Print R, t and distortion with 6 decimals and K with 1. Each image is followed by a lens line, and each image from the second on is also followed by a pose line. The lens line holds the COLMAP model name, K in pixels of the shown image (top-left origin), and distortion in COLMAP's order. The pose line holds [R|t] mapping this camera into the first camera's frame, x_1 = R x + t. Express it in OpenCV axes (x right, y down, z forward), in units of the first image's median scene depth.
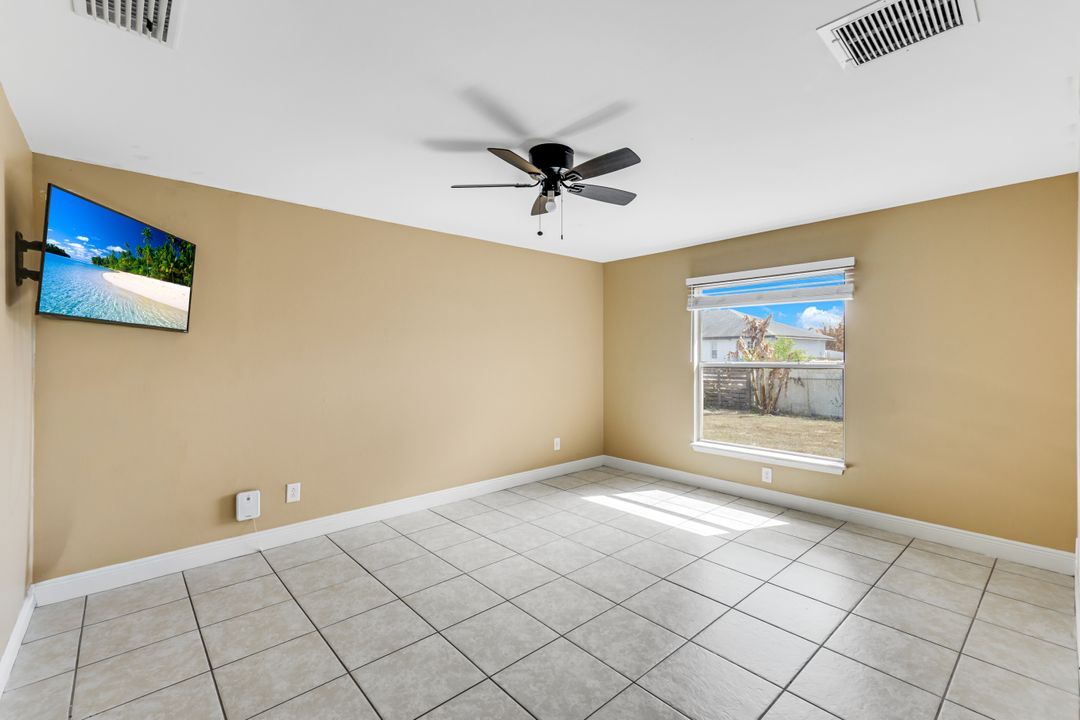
lens RADIAL K [[469.5, 0, 539.8], [0, 469.5, 348.5], [0, 0, 1]] dist [0.006640, 0.000272]
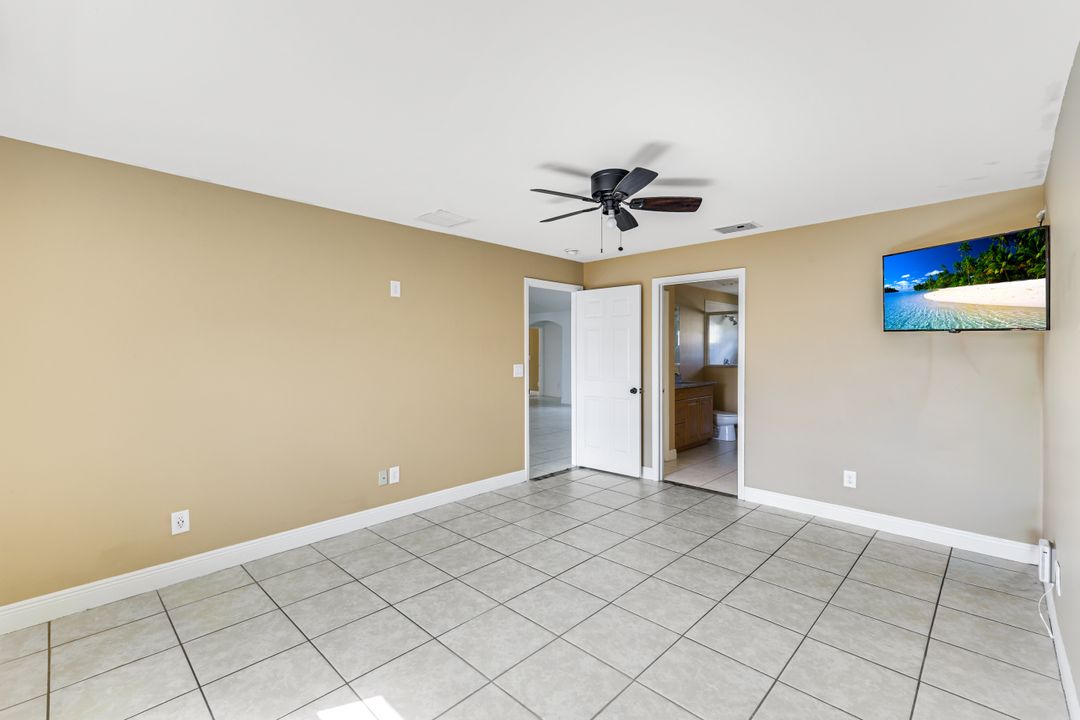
lens RADIAL K [[469.5, 0, 538.5], [0, 469.5, 352.2], [0, 0, 1]] dist [0.006640, 0.000272]
pose [[-0.997199, 0.007153, -0.074455, 0.271874], [0.006351, 0.999919, 0.010998, -0.011723], [0.074528, 0.010494, -0.997164, 2.039376]]
